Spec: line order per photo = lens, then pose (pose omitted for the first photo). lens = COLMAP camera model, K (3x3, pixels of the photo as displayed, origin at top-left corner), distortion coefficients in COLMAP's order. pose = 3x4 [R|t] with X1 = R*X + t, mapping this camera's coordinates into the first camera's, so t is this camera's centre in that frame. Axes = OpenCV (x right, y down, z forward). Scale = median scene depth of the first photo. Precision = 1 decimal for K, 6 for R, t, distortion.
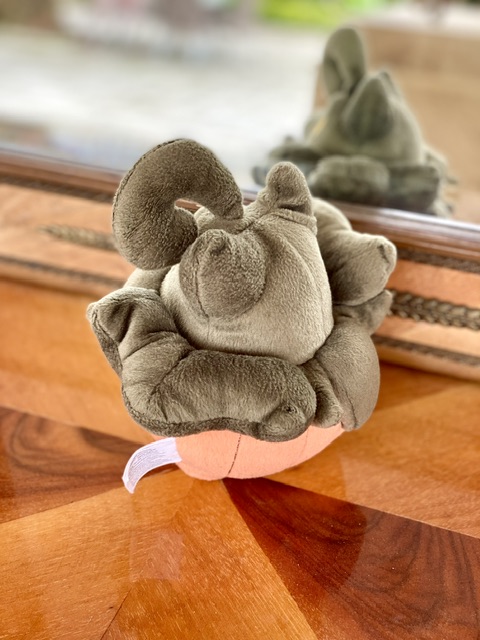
lens RADIAL K [[970.7, 0, 240.0], [0, 970.7, 320.0], [0, 0, 1]] dist [0.062238, -0.110657]
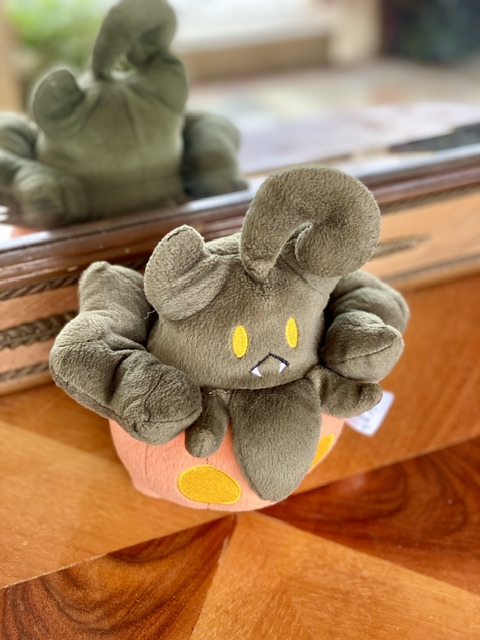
lens RADIAL K [[970.7, 0, 240.0], [0, 970.7, 320.0], [0, 0, 1]] dist [0.062238, -0.110657]
pose [[0.693049, -0.458668, 0.556153, -0.529430], [0.315834, 0.886688, 0.337690, -0.385939], [-0.648022, -0.058384, 0.759381, 0.262732]]
